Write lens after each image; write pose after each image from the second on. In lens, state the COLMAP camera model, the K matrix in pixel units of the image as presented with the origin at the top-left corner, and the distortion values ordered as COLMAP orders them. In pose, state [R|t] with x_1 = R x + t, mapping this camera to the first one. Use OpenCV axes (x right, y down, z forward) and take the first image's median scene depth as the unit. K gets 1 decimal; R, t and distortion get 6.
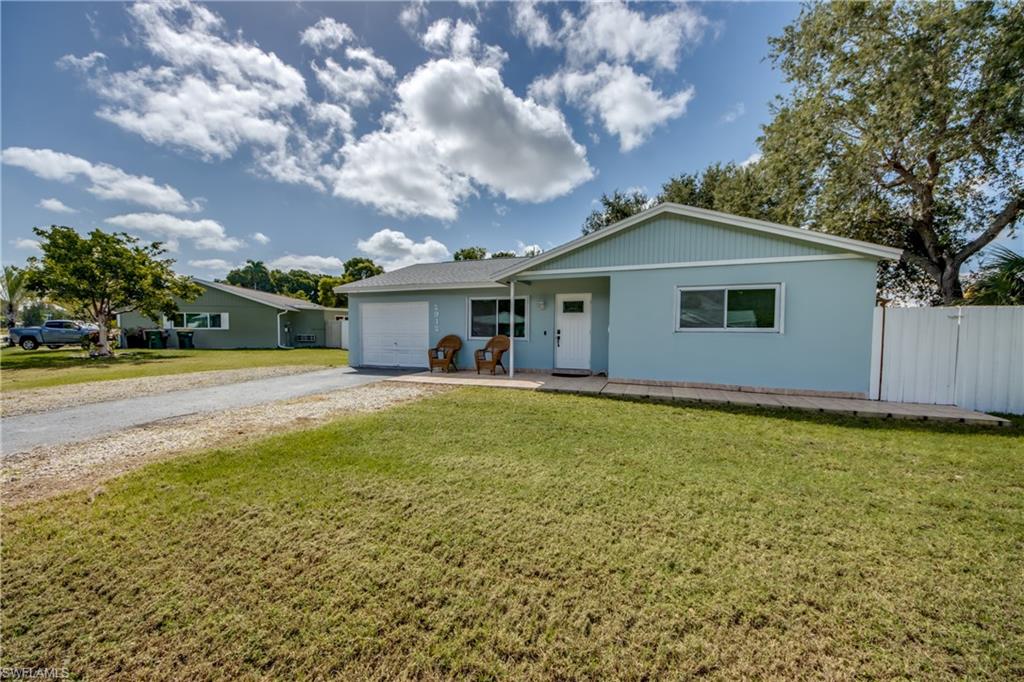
lens RADIAL K [[379.9, 0, 500.0], [0, 379.9, 339.3], [0, 0, 1]] dist [0.035734, -0.021667]
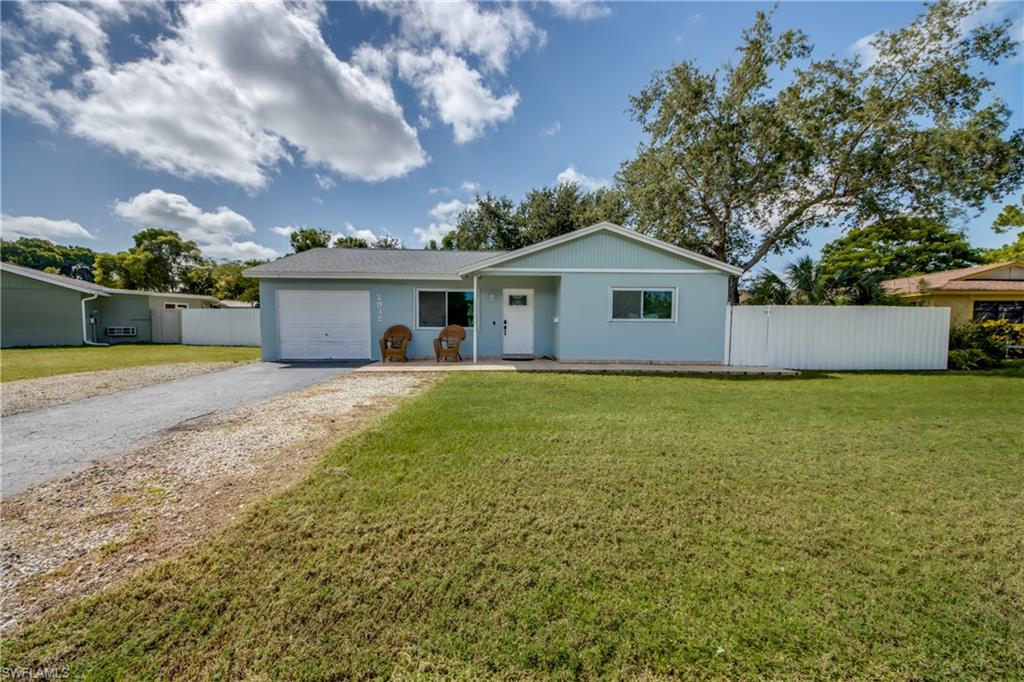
lens RADIAL K [[379.9, 0, 500.0], [0, 379.9, 339.3], [0, 0, 1]] dist [0.035734, -0.021667]
pose [[0.917843, -0.018300, 0.396521, -0.295931], [0.009672, 0.999671, 0.023748, 0.004757], [-0.396826, -0.017961, 0.917718, -0.035538]]
